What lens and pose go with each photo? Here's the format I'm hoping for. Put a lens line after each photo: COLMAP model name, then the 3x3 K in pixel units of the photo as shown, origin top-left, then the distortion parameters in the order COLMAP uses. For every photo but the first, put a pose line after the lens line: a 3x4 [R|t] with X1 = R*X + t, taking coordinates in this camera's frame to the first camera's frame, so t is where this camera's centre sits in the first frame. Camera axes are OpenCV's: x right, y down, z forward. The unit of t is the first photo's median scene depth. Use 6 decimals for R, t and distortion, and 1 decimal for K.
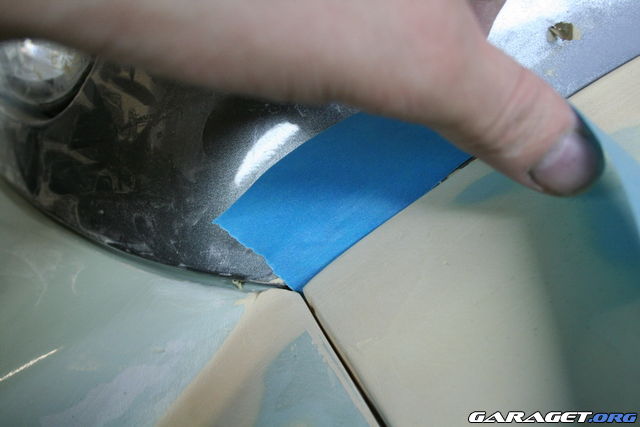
lens RADIAL K [[783.5, 0, 319.3], [0, 783.5, 233.8], [0, 0, 1]] dist [-0.024564, -0.003014]
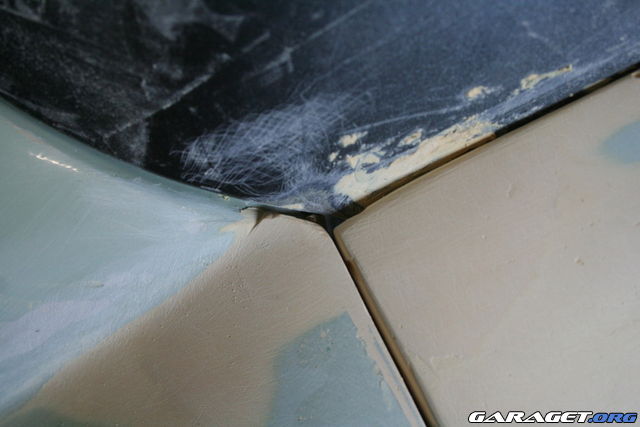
lens RADIAL K [[783.5, 0, 319.3], [0, 783.5, 233.8], [0, 0, 1]] dist [-0.024564, -0.003014]
pose [[0.953568, 0.015954, 0.300754, -0.224386], [-0.180678, 0.829248, 0.528869, -0.262806], [-0.240962, -0.558653, 0.793627, 0.468178]]
